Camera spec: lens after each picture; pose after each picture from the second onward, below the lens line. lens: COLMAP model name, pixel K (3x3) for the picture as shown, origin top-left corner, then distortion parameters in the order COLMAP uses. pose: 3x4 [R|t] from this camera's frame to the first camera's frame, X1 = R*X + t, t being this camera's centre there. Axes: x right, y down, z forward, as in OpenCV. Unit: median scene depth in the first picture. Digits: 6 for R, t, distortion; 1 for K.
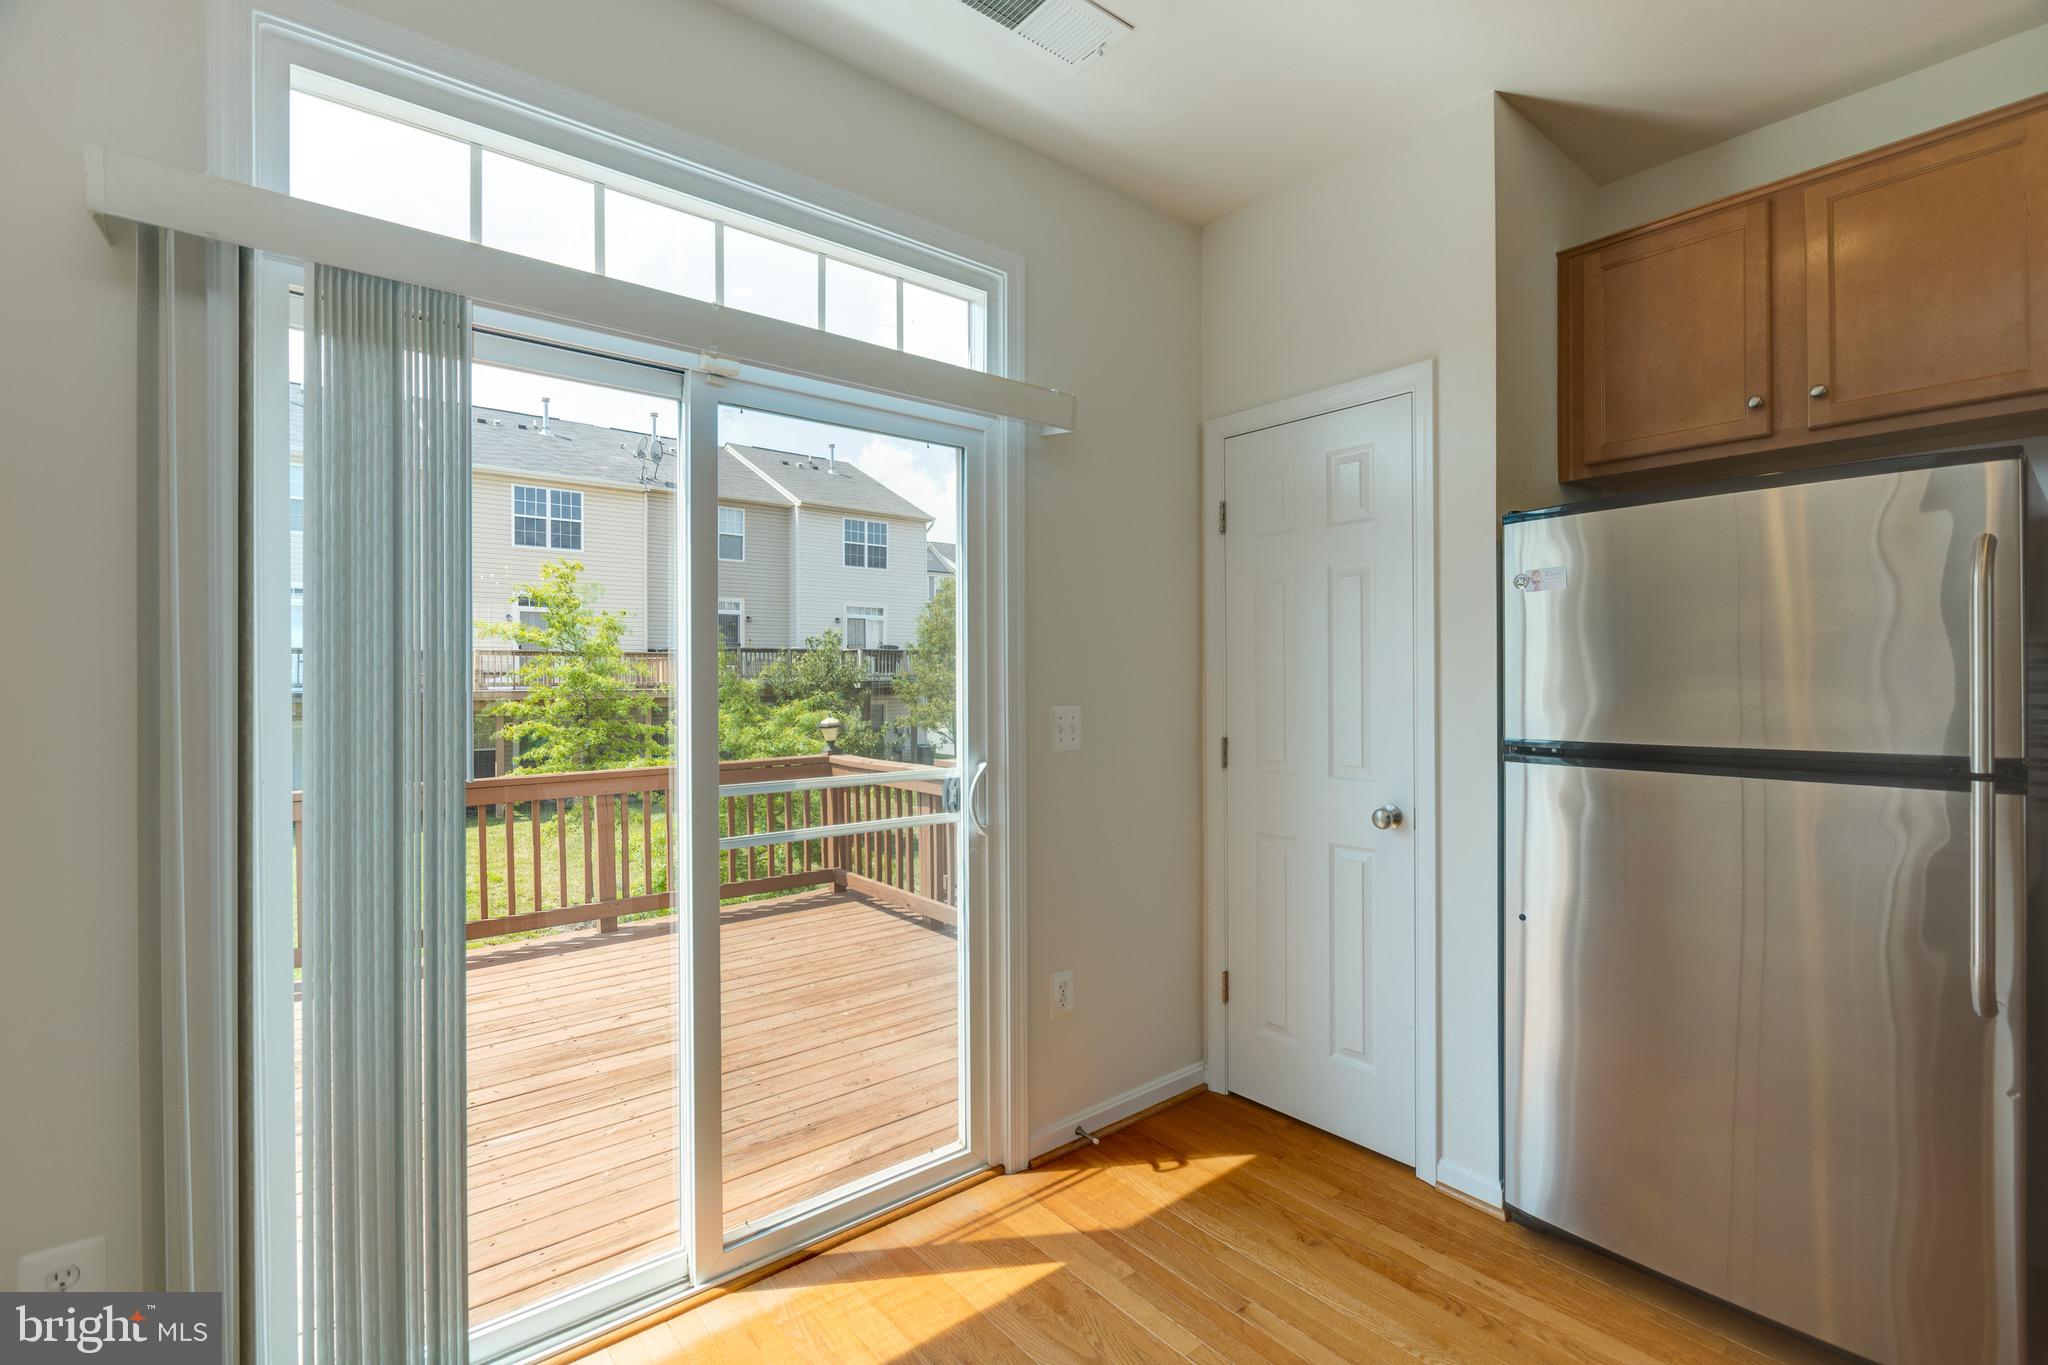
lens RADIAL K [[918.8, 0, 1024.6], [0, 918.8, 679.6], [0, 0, 1]] dist [-0.002806, -0.001587]
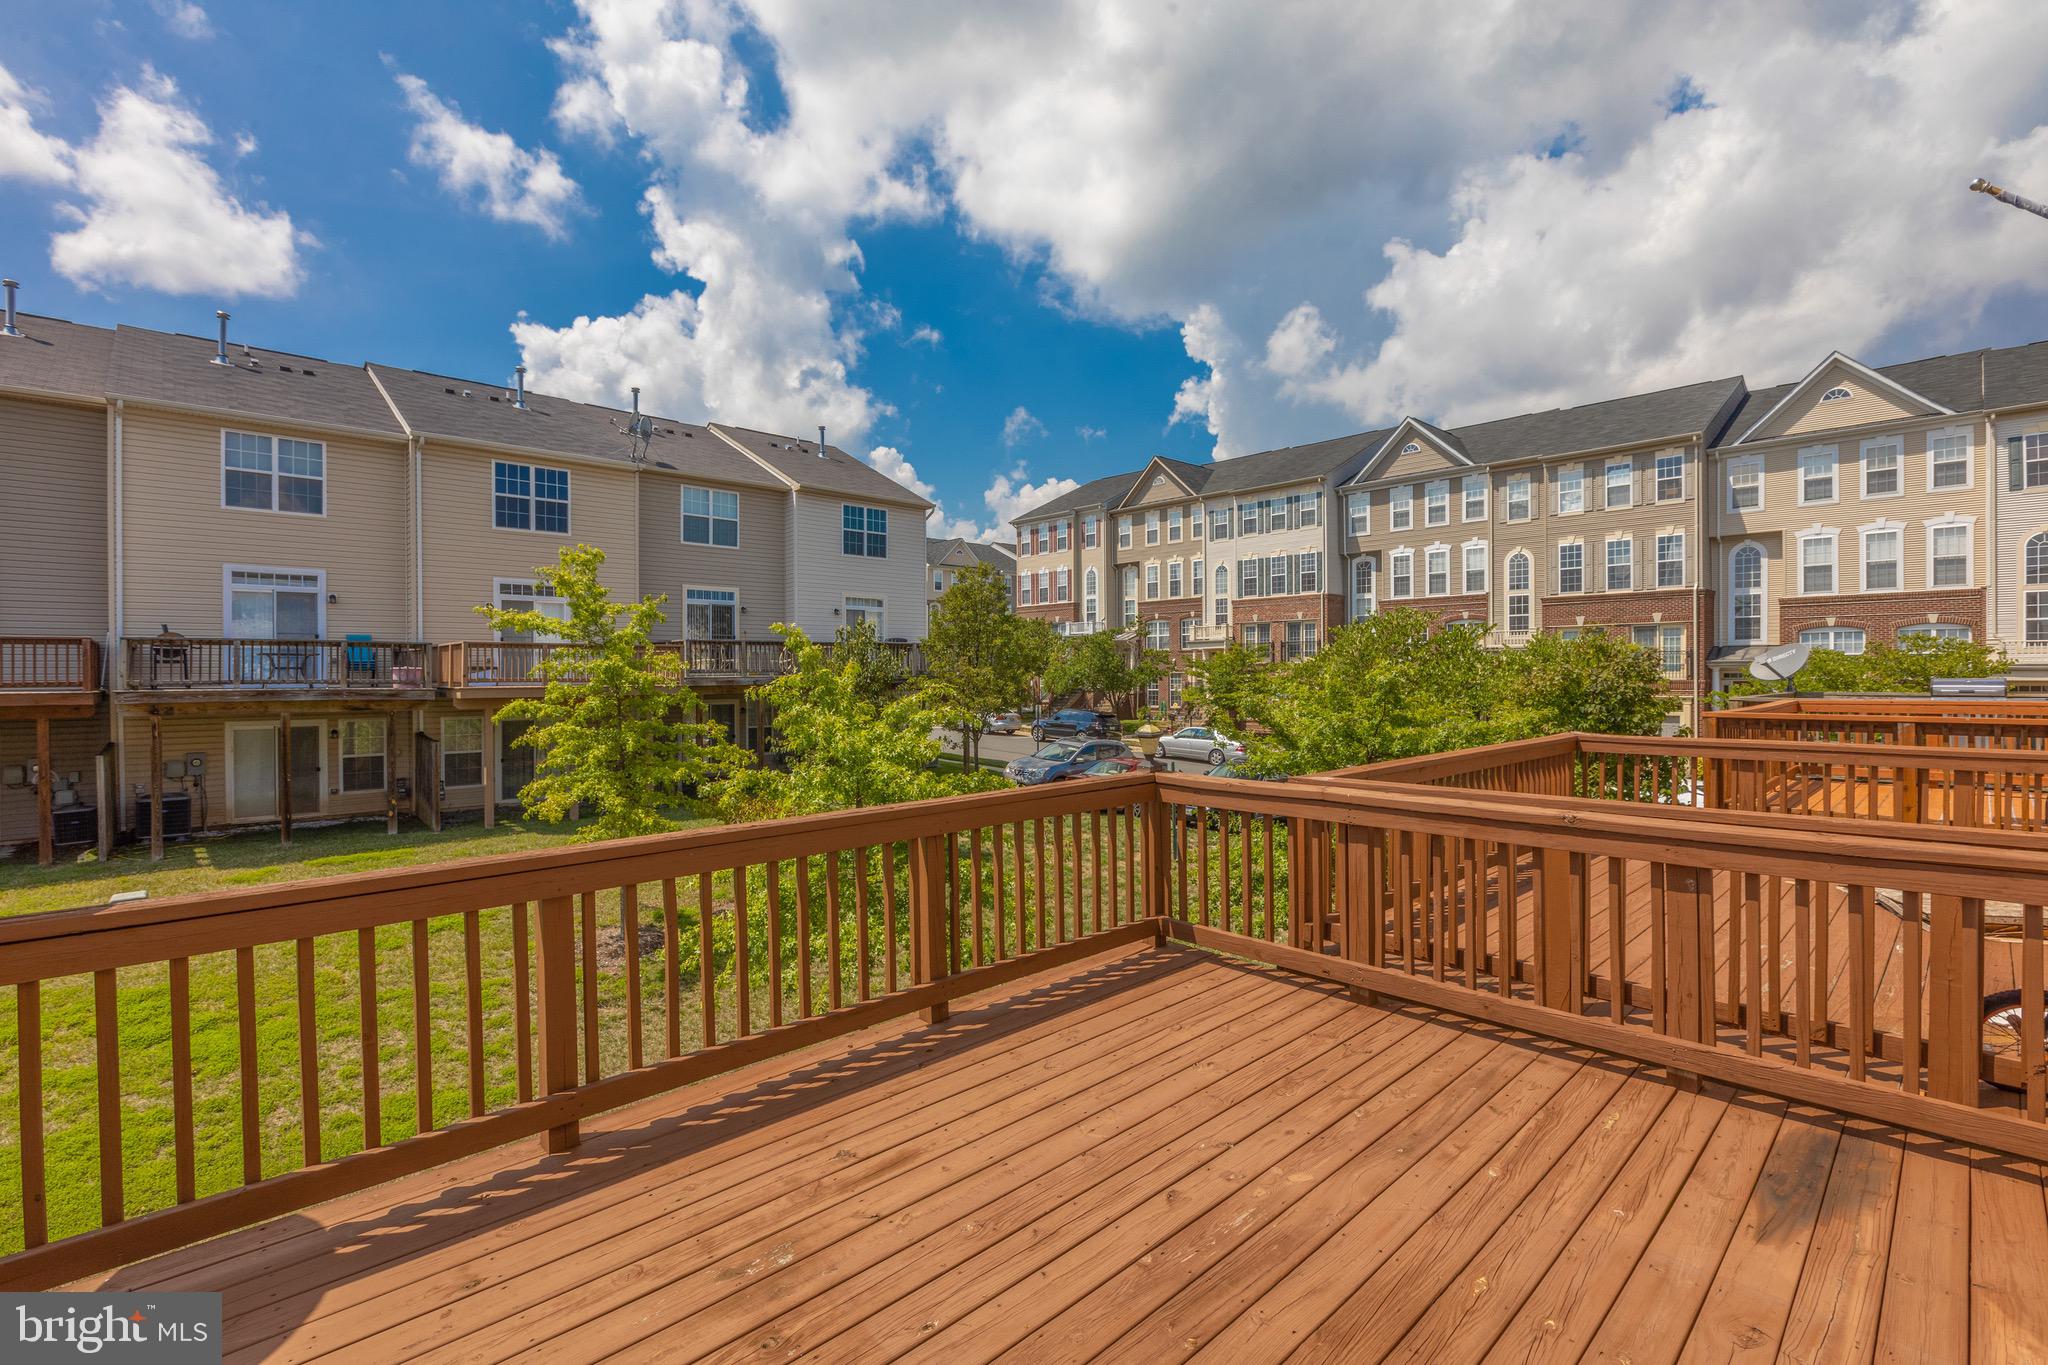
lens RADIAL K [[918.8, 0, 1025.3], [0, 918.8, 667.2], [0, 0, 1]] dist [-0.002806, -0.001587]
pose [[0.997467, -0.000174, 0.071128, -0.914257], [0.000724, 0.999970, -0.007717, -0.004165], [-0.071125, 0.007749, 0.997437, 0.547807]]
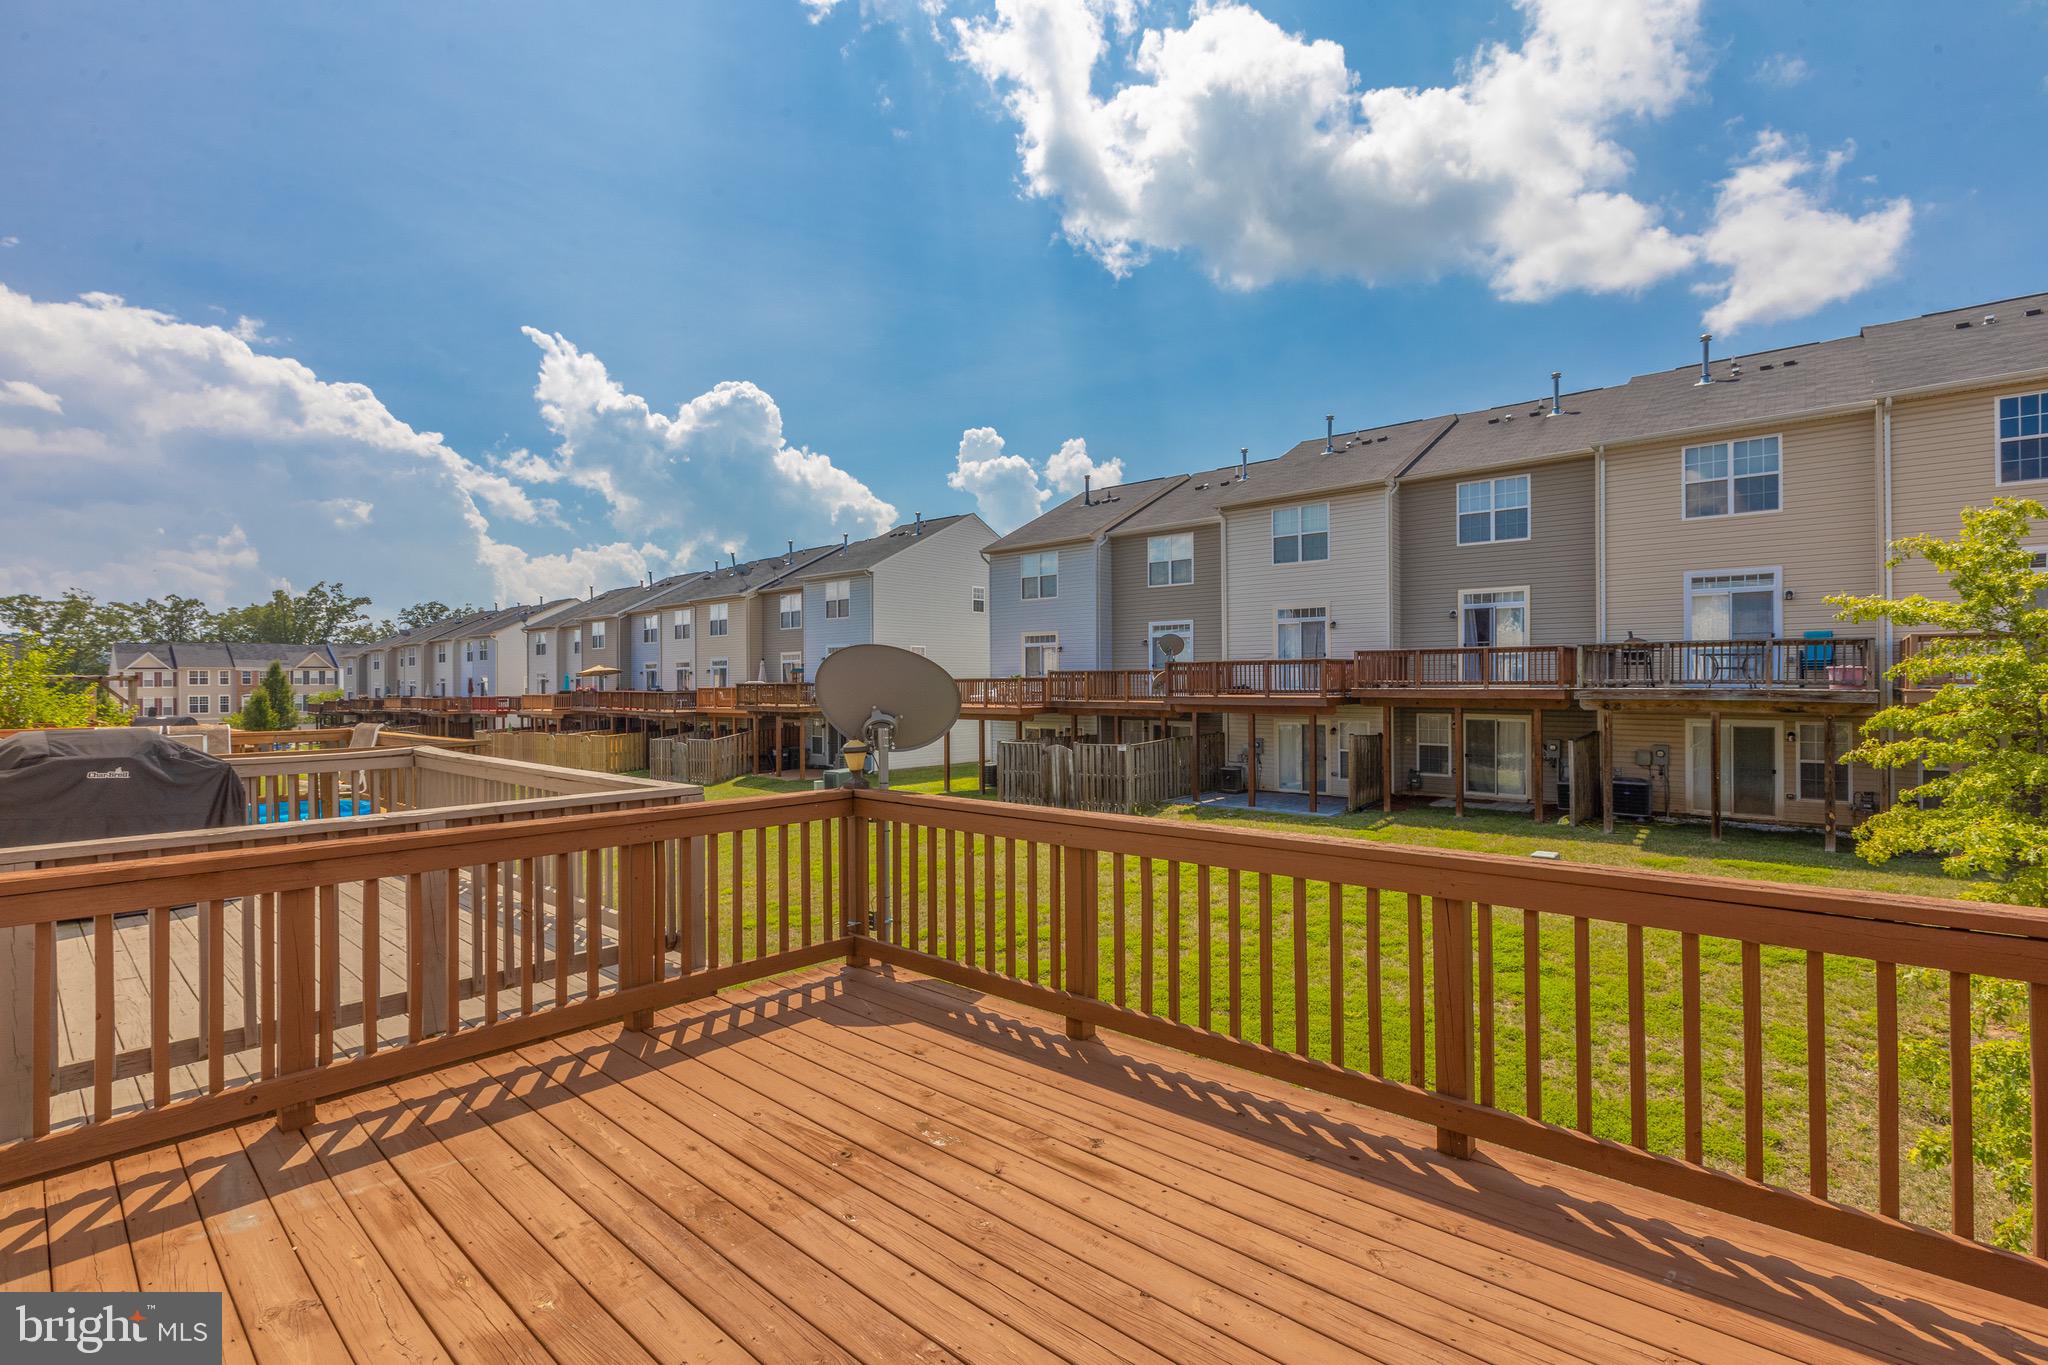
lens RADIAL K [[918.8, 0, 1027.4], [0, 918.8, 658.8], [0, 0, 1]] dist [-0.002806, -0.001587]
pose [[0.163308, -0.020095, -0.986371, 0.084720], [0.004313, 0.999798, -0.019655, -0.011735], [0.986566, -0.001044, 0.163361, 1.397375]]
